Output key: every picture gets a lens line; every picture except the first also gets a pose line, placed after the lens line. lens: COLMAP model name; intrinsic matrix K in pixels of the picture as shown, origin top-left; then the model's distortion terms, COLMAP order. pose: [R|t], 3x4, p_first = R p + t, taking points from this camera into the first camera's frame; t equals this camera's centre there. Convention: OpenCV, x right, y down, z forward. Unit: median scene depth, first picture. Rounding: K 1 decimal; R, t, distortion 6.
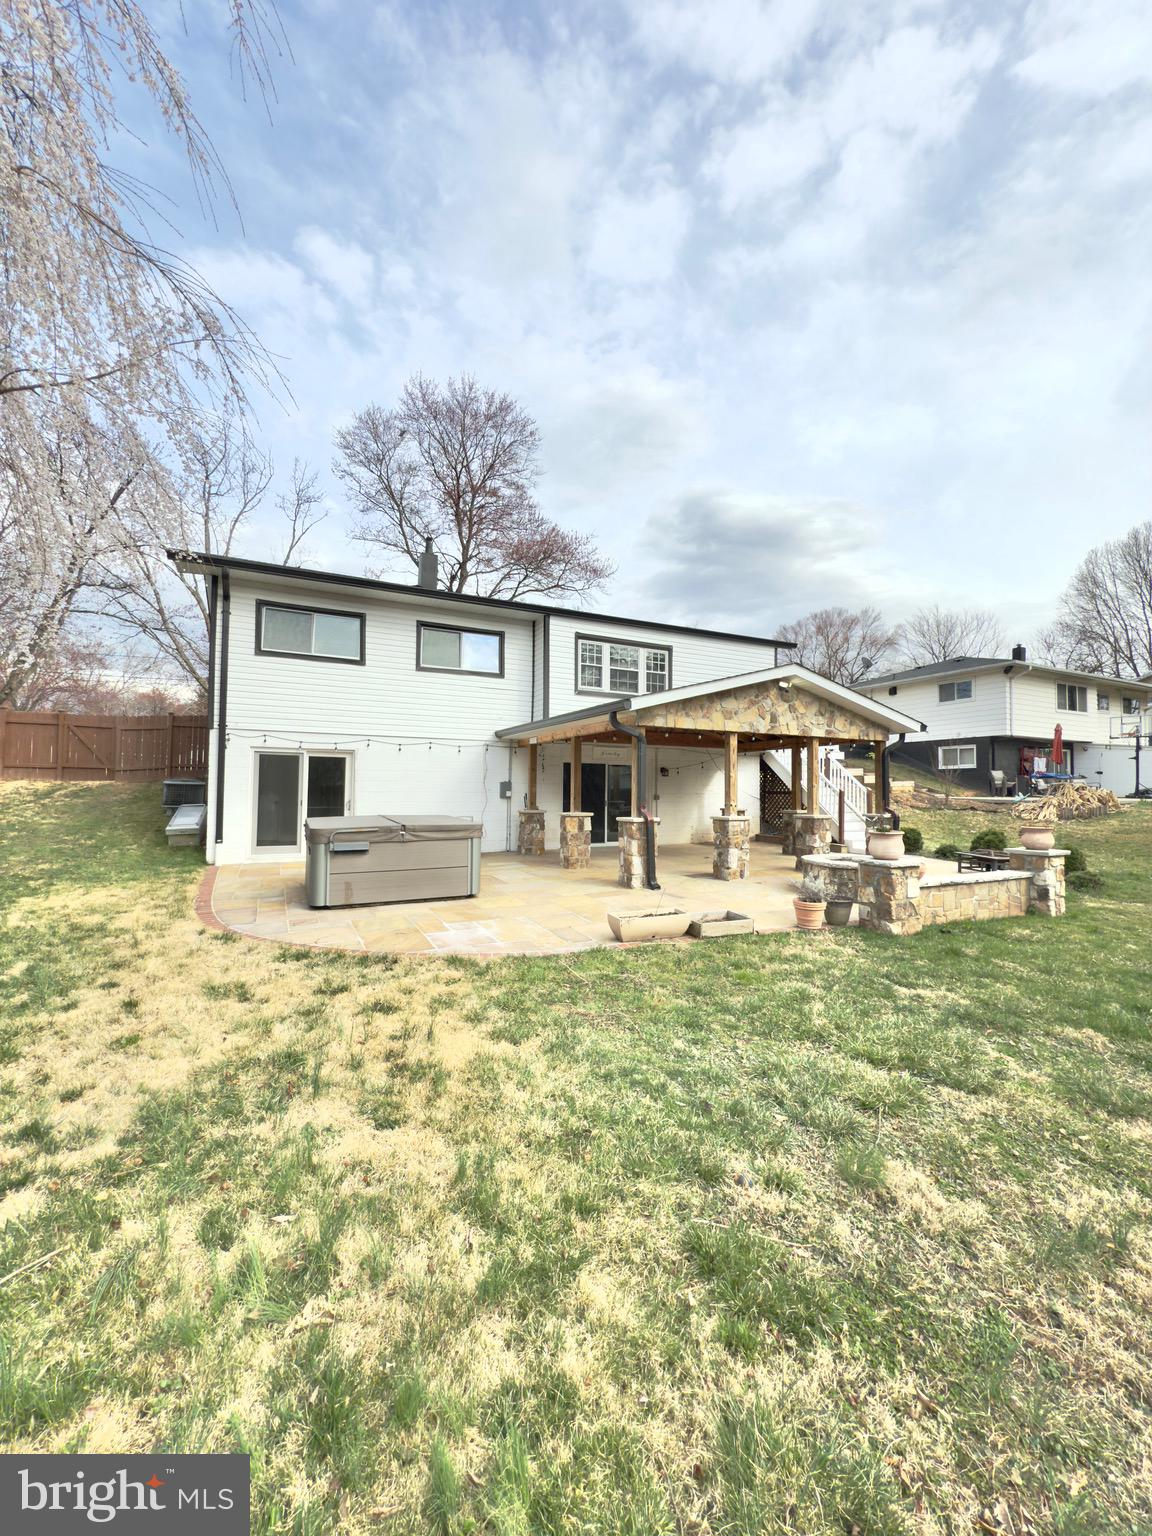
lens RADIAL K [[615.8, 0, 573.6], [0, 615.8, 769.9], [0, 0, 1]] dist [0.002681, 0.000088]
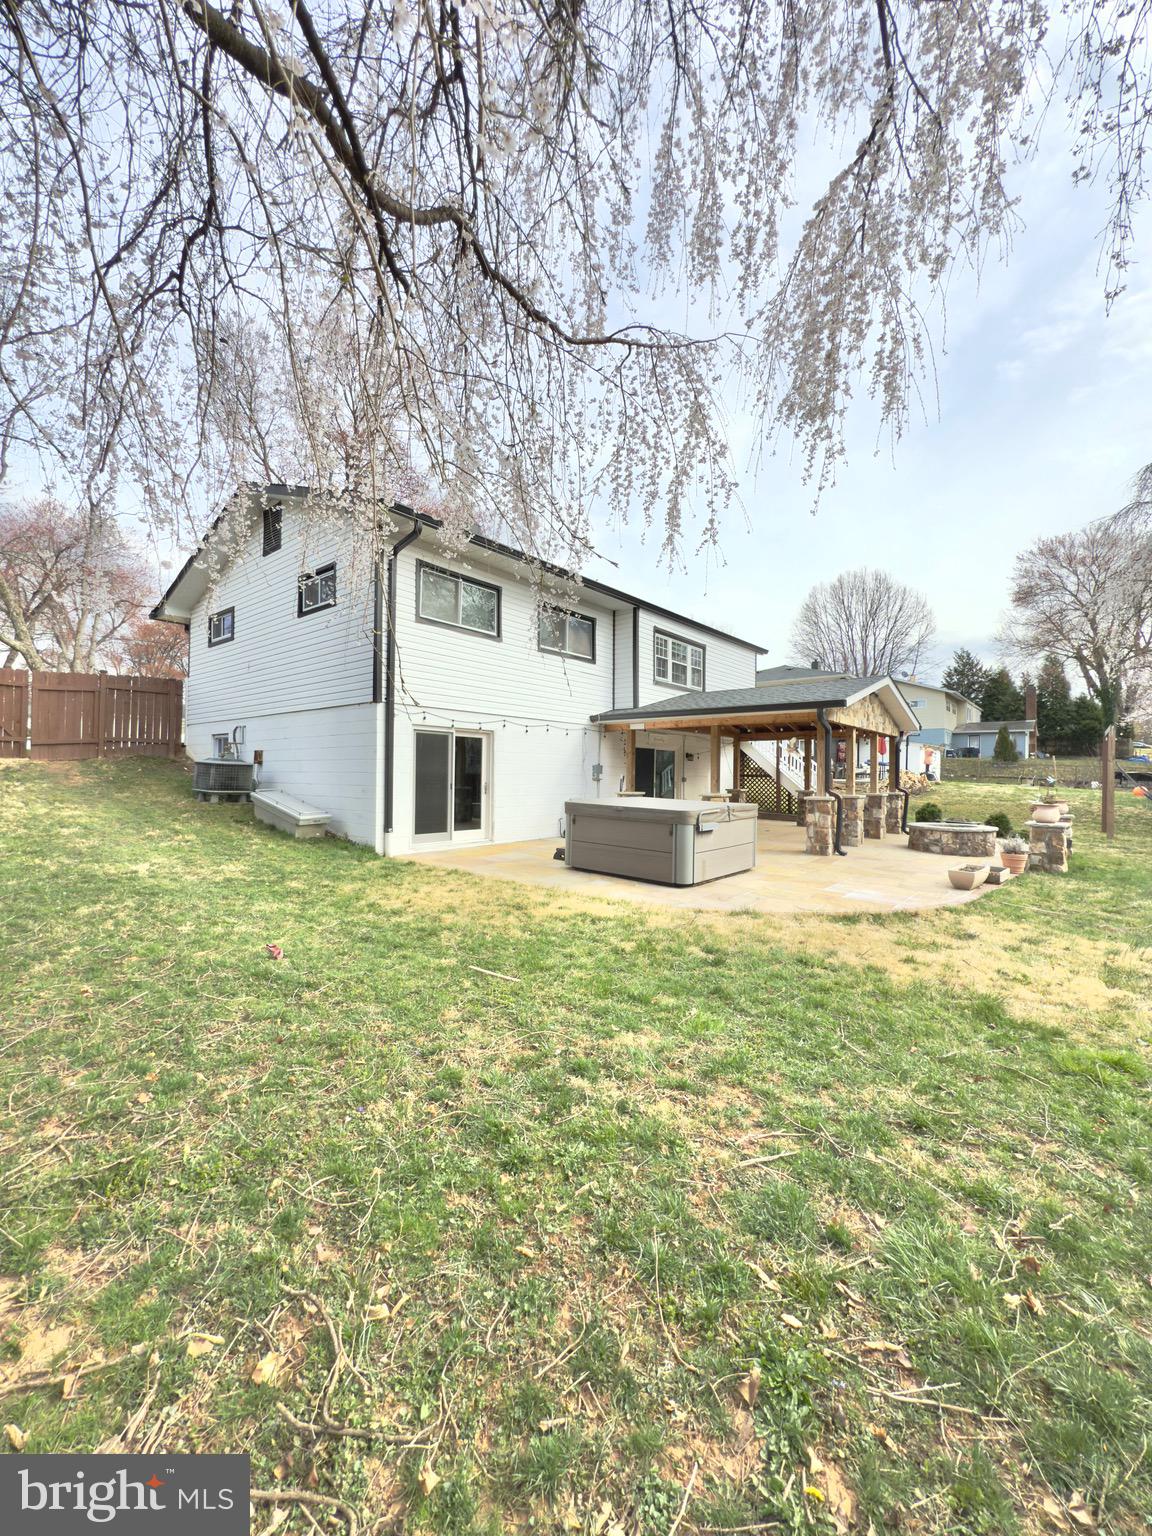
lens RADIAL K [[615.8, 0, 573.4], [0, 615.8, 768.8], [0, 0, 1]] dist [0.002681, 0.000088]
pose [[0.914425, 0.005194, 0.404722, -0.571870], [-0.016047, 0.999597, 0.023430, 0.002180], [-0.404437, -0.027919, 0.914140, 0.071594]]
